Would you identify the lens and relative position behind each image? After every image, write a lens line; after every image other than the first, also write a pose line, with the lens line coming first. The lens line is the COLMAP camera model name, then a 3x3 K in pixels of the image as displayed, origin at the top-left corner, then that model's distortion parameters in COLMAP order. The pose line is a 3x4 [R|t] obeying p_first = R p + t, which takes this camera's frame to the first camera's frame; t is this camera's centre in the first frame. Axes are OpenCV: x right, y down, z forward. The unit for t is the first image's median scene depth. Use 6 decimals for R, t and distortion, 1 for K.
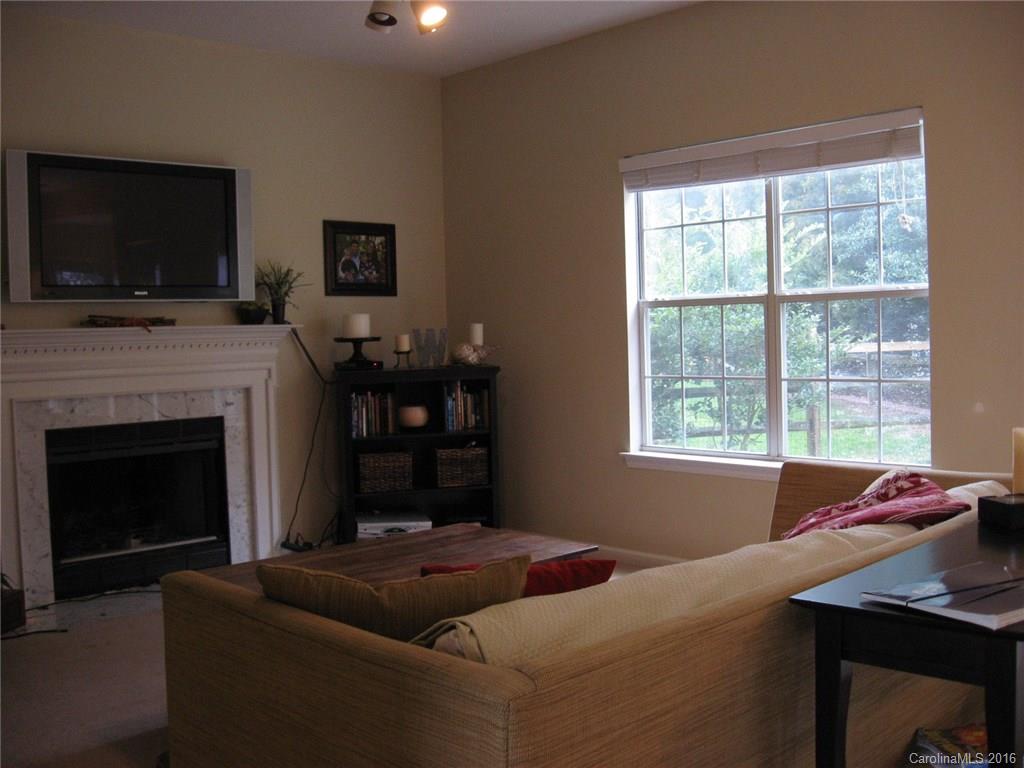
lens RADIAL K [[1073.1, 0, 512.0], [0, 1073.1, 384.0], [0, 0, 1]] dist [-0.135046, 0.066442]
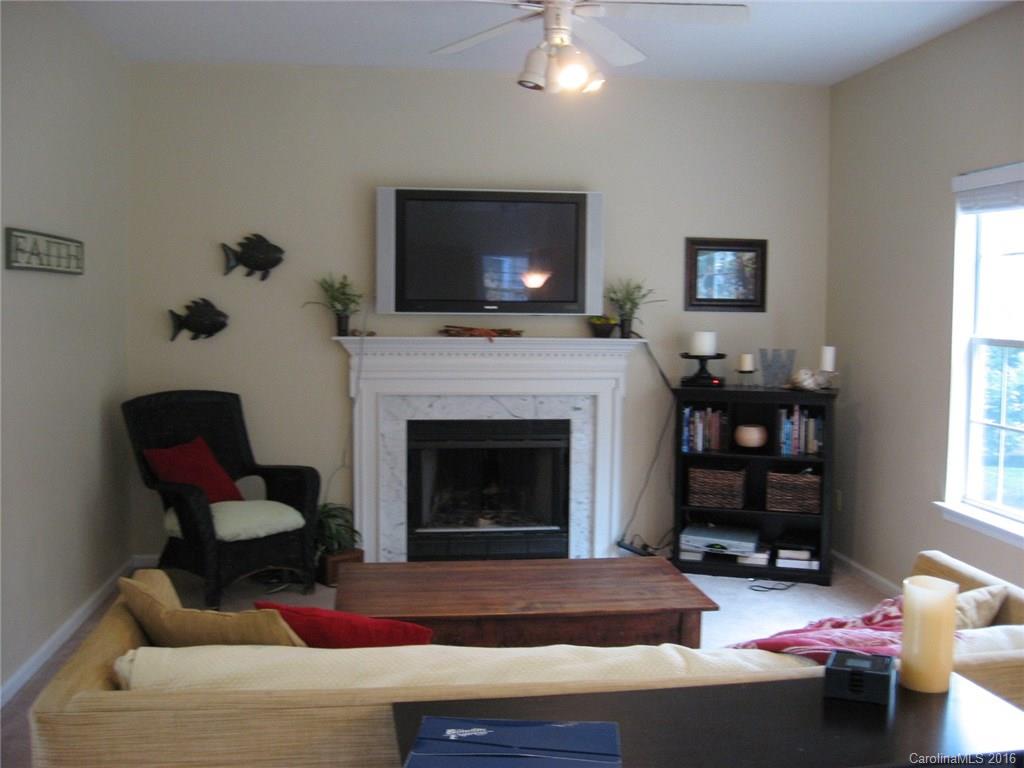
lens RADIAL K [[1073.1, 0, 512.0], [0, 1073.1, 384.0], [0, 0, 1]] dist [-0.135046, 0.066442]
pose [[0.808869, 0.079314, -0.582615, 0.314300], [-0.059428, 0.996814, 0.053194, -0.060209], [0.584978, -0.008403, 0.811006, 0.066789]]
